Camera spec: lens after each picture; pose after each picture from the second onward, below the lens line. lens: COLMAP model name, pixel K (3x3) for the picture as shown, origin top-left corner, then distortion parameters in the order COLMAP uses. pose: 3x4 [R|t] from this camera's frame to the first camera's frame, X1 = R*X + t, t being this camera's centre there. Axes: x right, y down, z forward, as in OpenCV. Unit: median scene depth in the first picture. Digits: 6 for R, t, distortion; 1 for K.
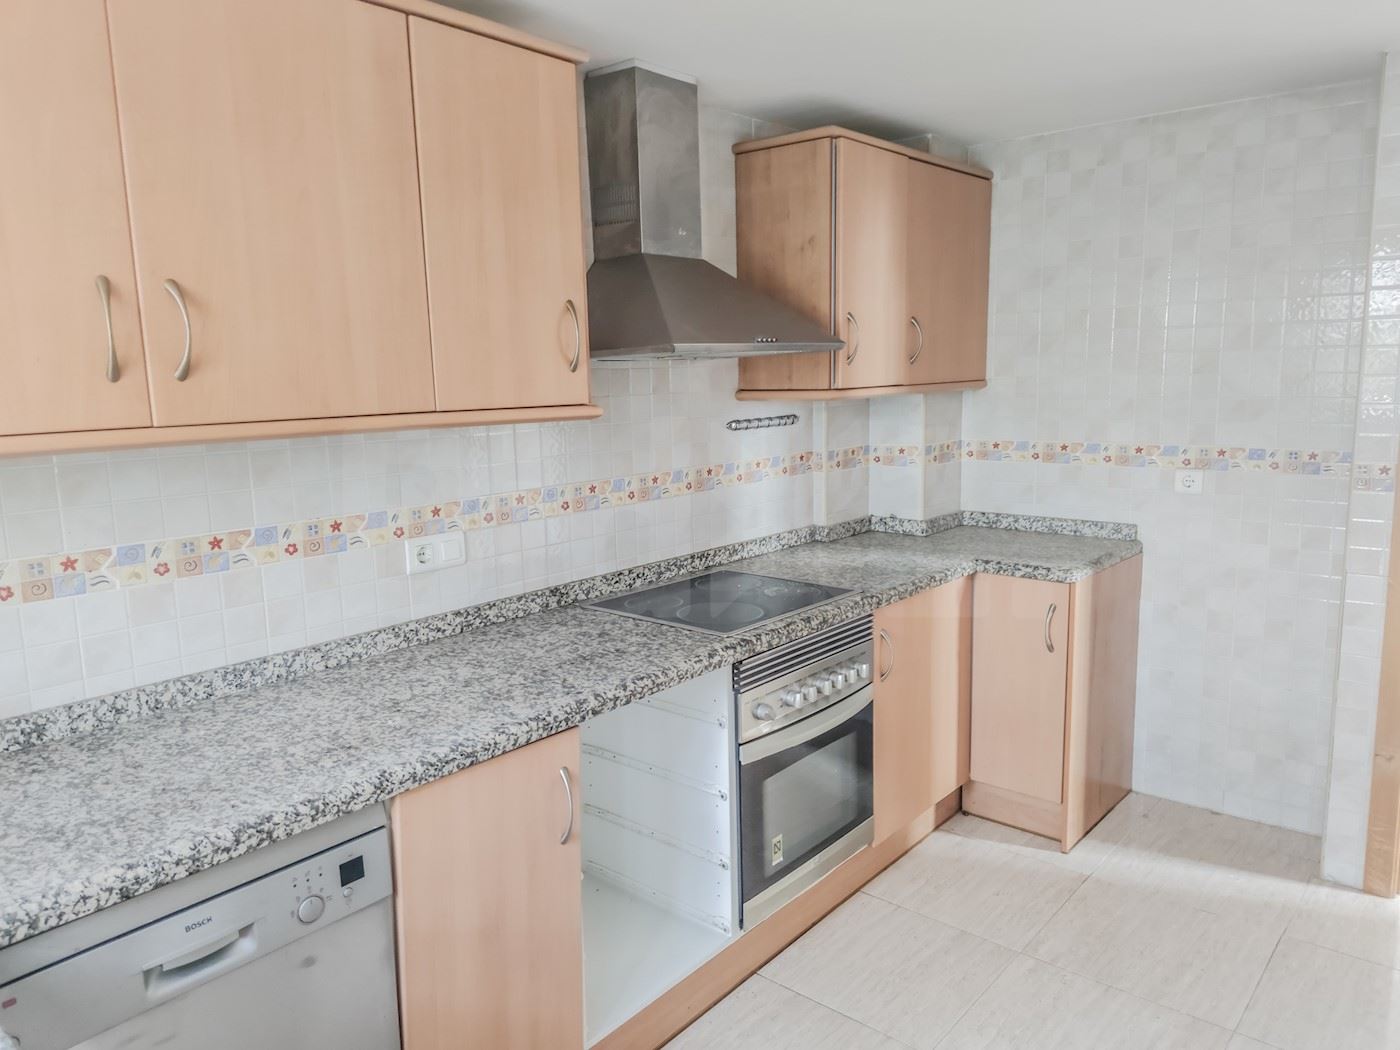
lens RADIAL K [[984.5, 0, 706.6], [0, 984.5, 528.8], [0, 0, 1]] dist [0.091457, -0.101059]
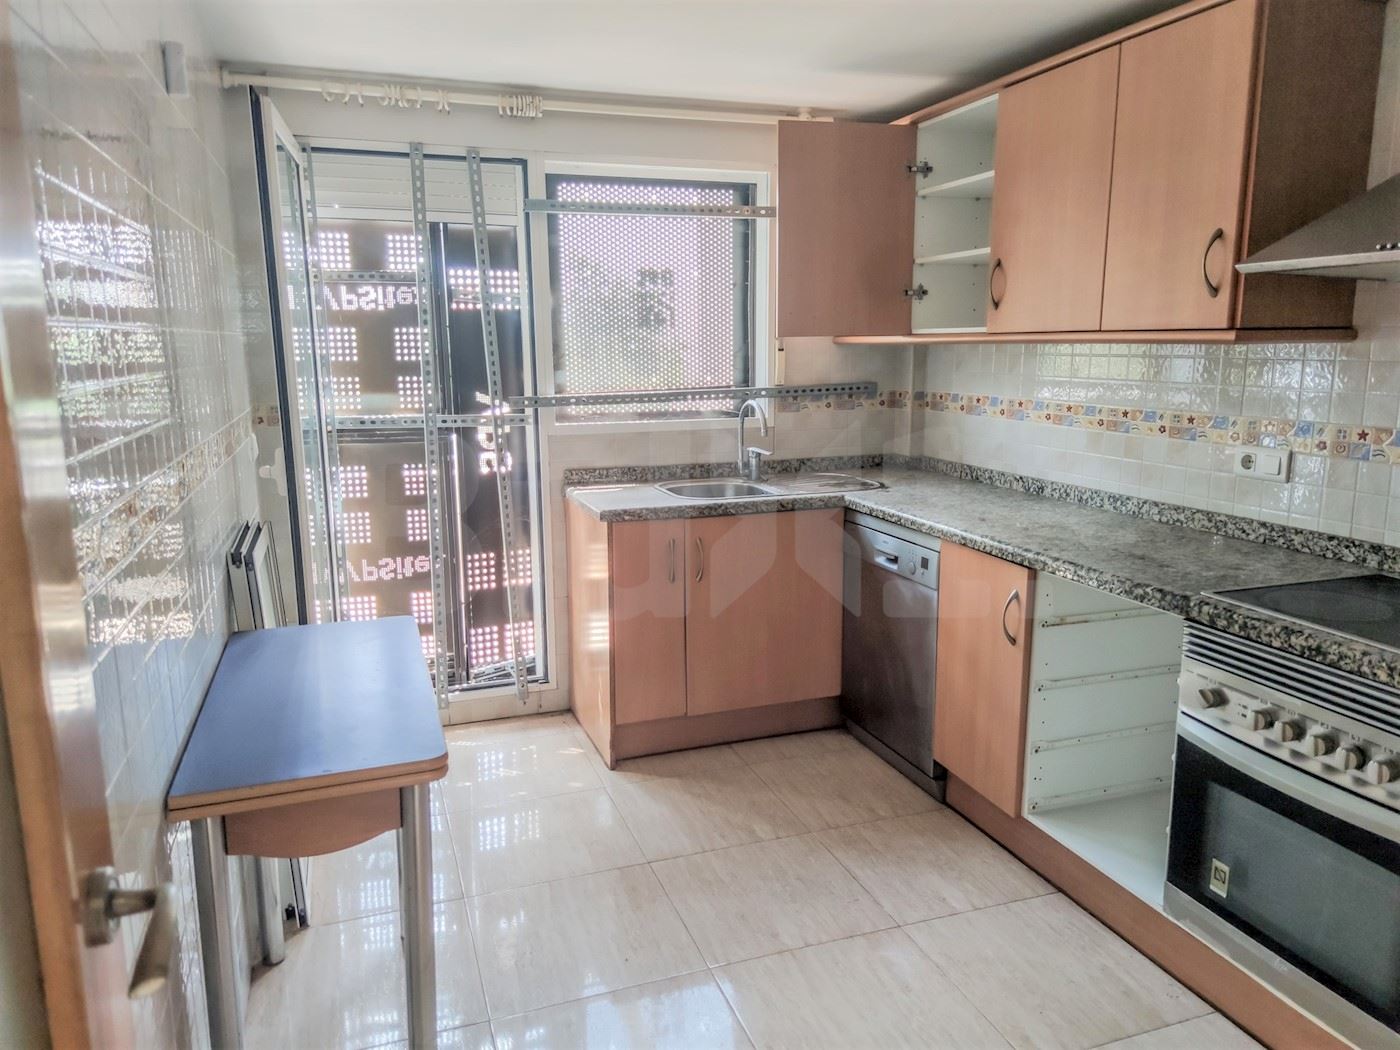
lens RADIAL K [[984.5, 0, 699.6], [0, 984.5, 521.1], [0, 0, 1]] dist [0.091457, -0.101059]
pose [[-0.505312, 0.183554, -0.843189, 0.825323], [-0.118589, 0.953074, 0.278544, -0.125980], [0.854749, 0.240745, -0.459832, 0.822817]]
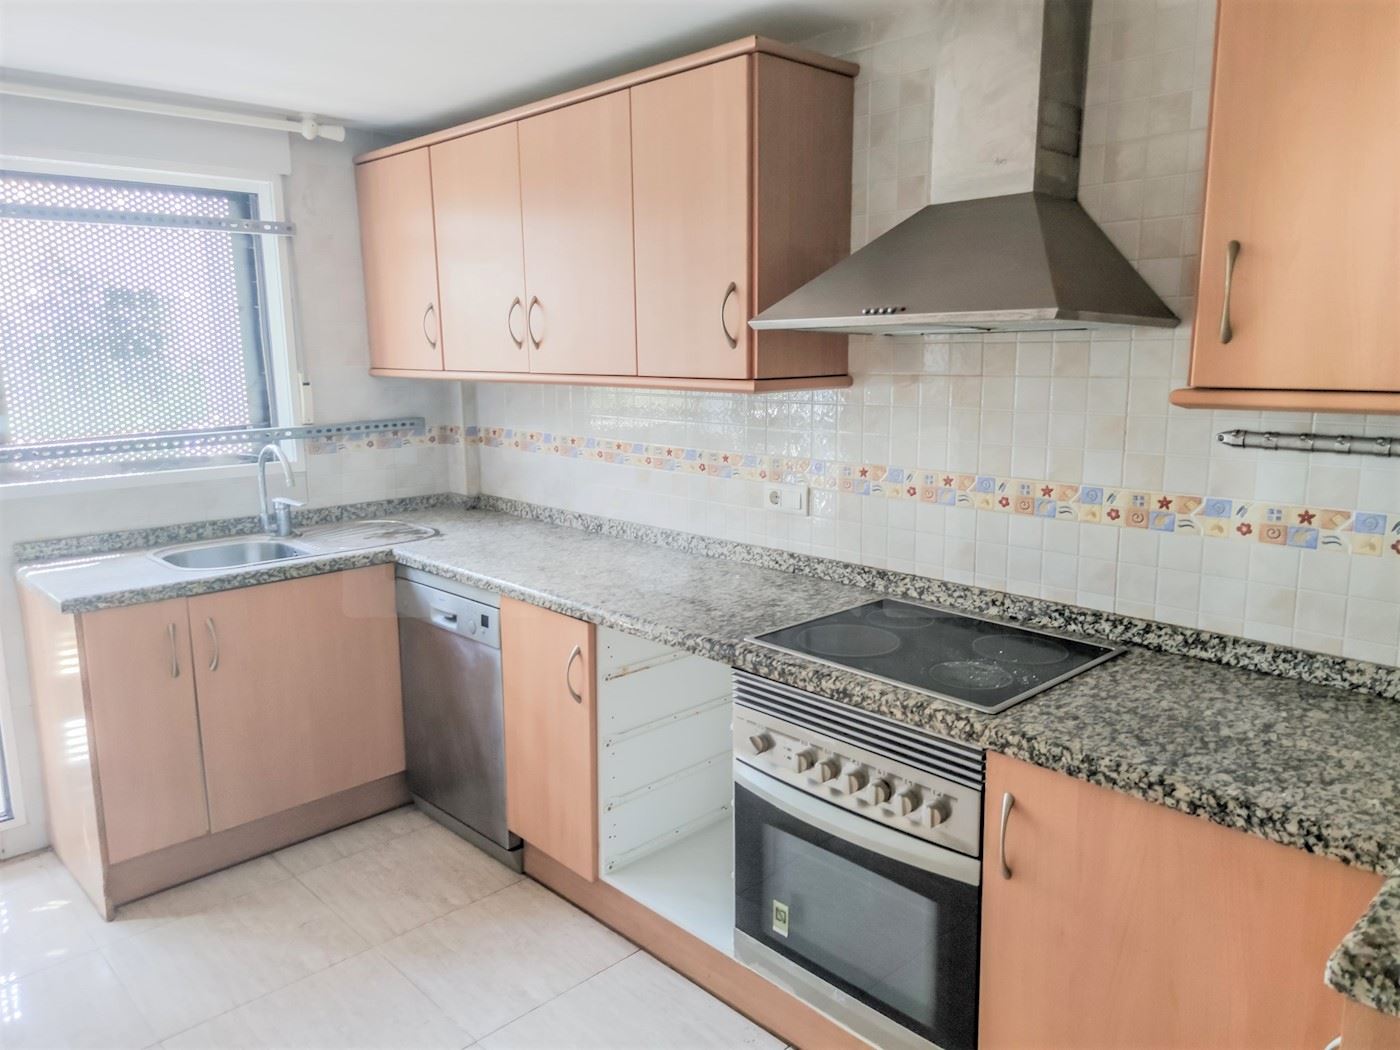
lens RADIAL K [[984.5, 0, 713.7], [0, 984.5, 516.2], [0, 0, 1]] dist [0.091457, -0.101059]
pose [[-0.094311, 0.195021, -0.976254, 0.735173], [-0.149509, 0.966729, 0.207562, -0.155062], [0.984252, 0.165534, -0.062016, 0.820169]]
